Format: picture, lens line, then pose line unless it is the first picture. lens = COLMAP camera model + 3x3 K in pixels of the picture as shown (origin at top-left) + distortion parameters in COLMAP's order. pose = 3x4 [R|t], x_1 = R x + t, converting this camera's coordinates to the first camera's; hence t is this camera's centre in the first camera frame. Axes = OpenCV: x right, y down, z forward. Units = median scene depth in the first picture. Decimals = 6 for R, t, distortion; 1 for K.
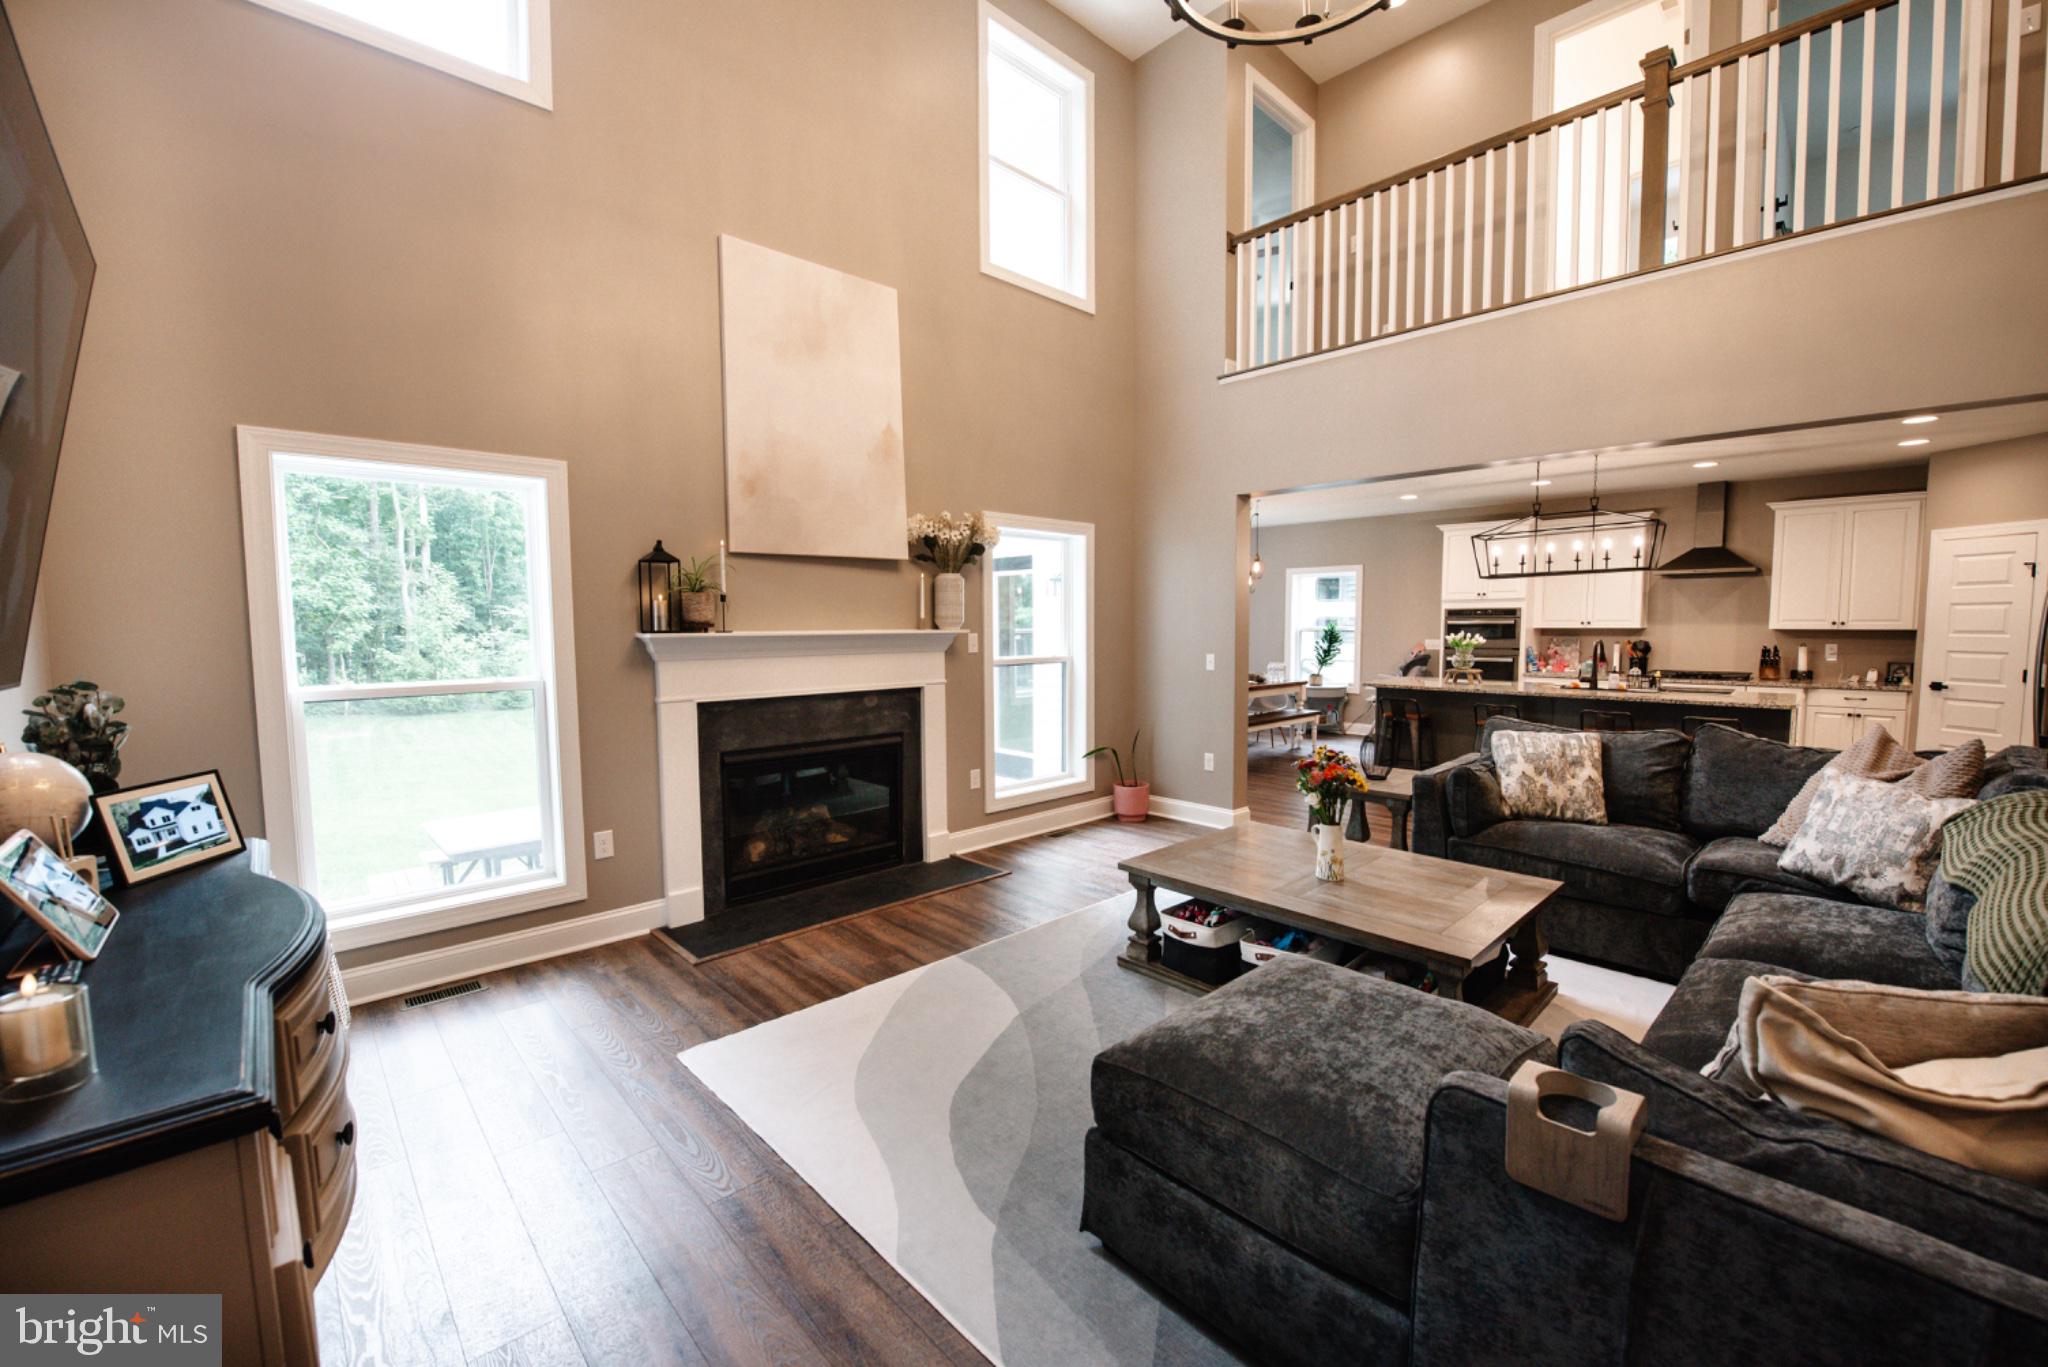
lens RADIAL K [[813.2, 0, 1024.0], [0, 813.2, 683.5], [0, 0, 1]] dist [-0.014442, -0.004562]
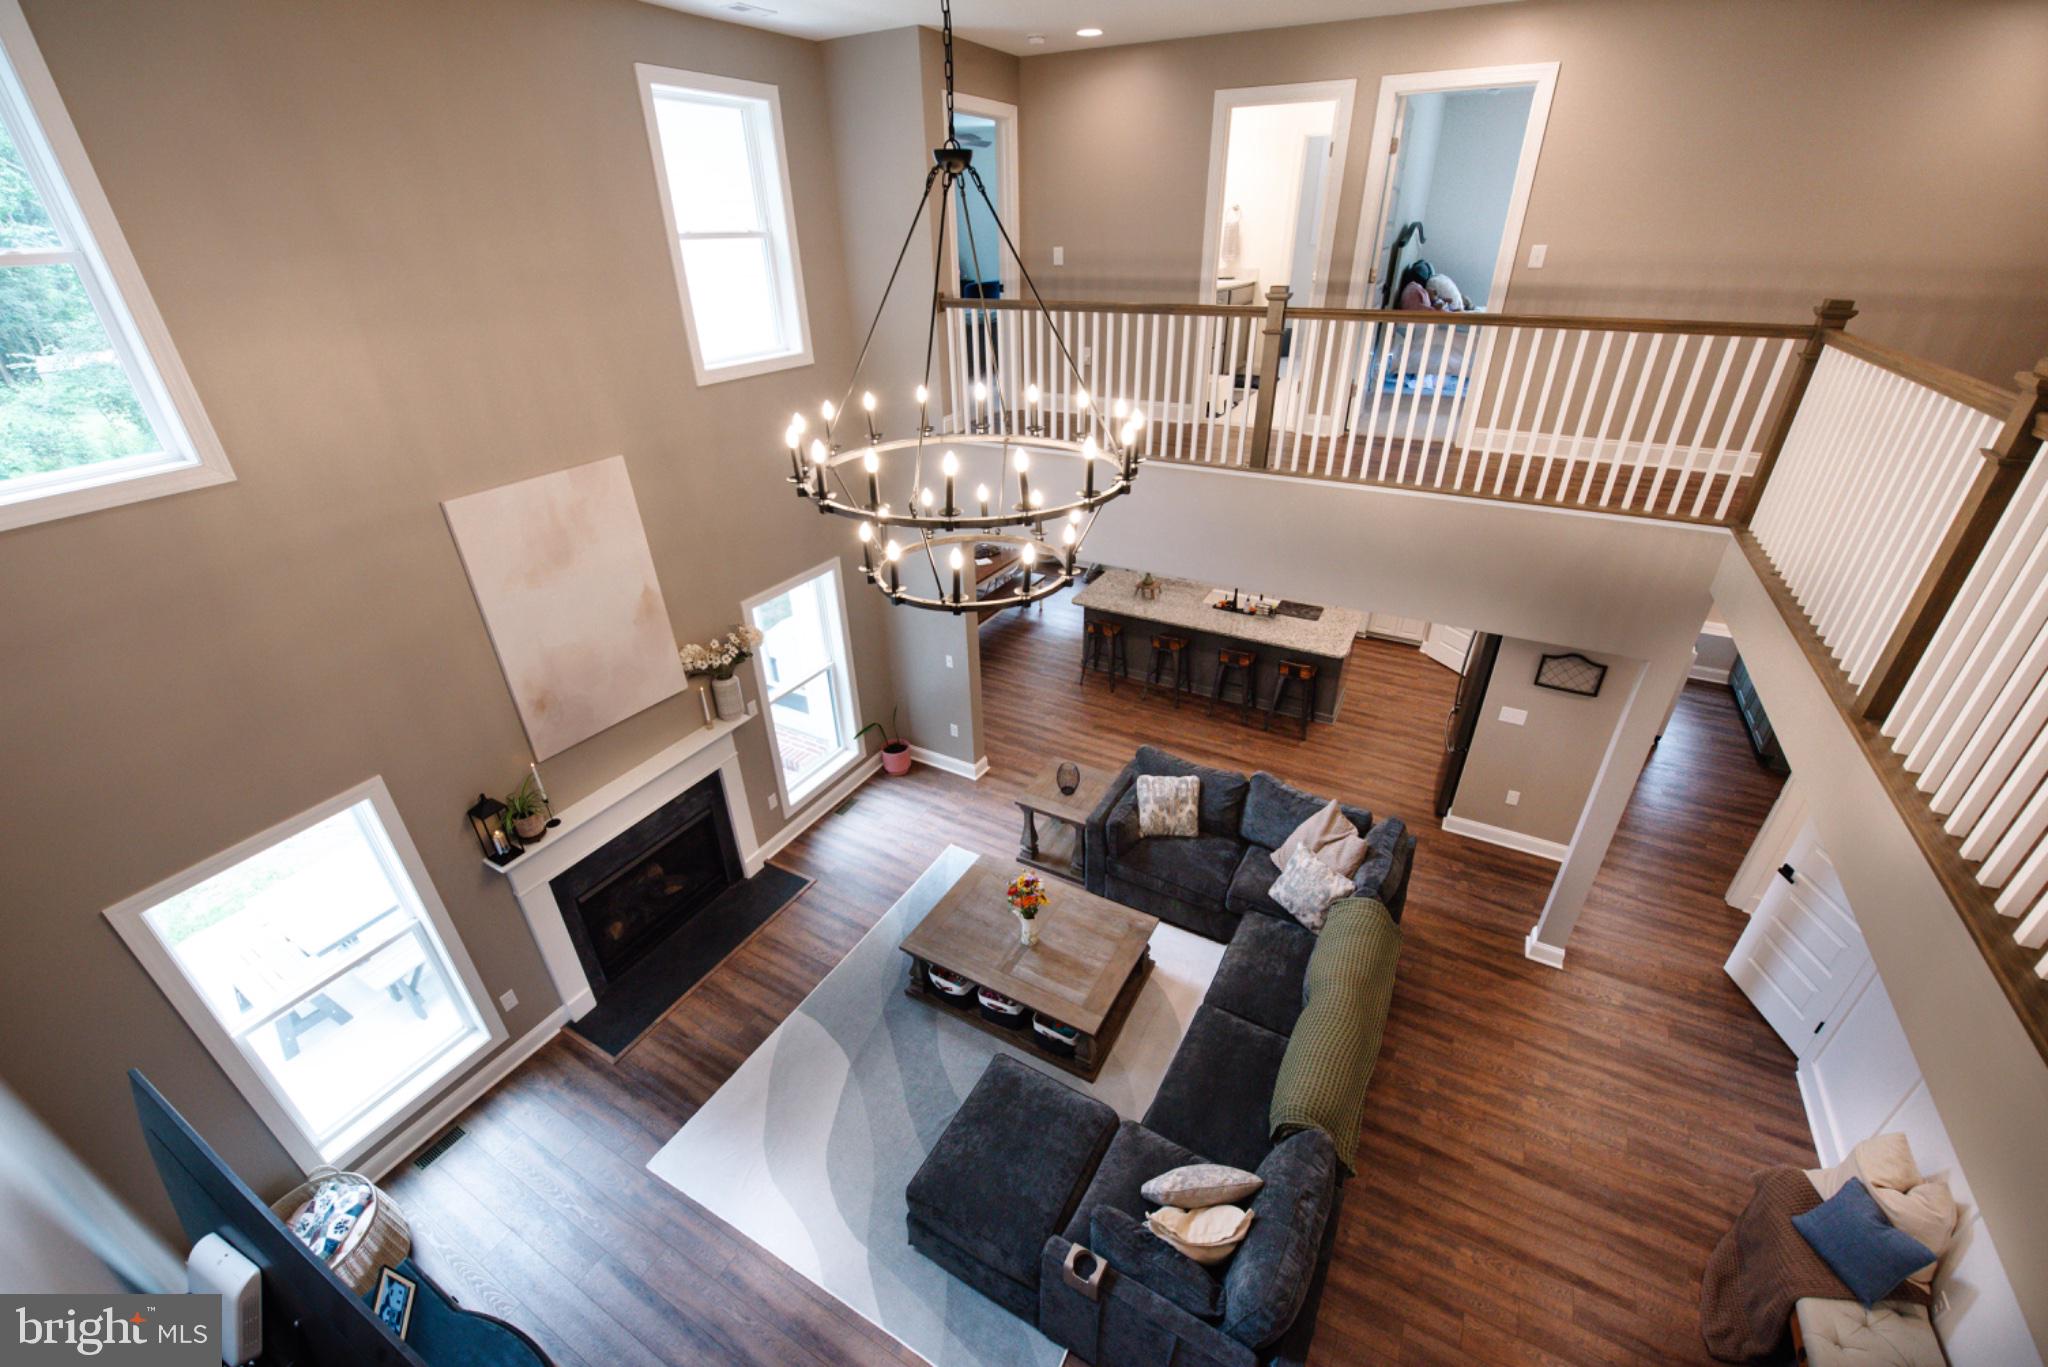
lens RADIAL K [[813.2, 0, 1024.0], [0, 813.2, 683.5], [0, 0, 1]] dist [-0.014442, -0.004562]
pose [[0.953679, -0.155996, 0.257221, 0.021838], [0.034992, 0.906763, 0.420186, -0.763840], [-0.298786, -0.391721, 0.870219, -0.181081]]
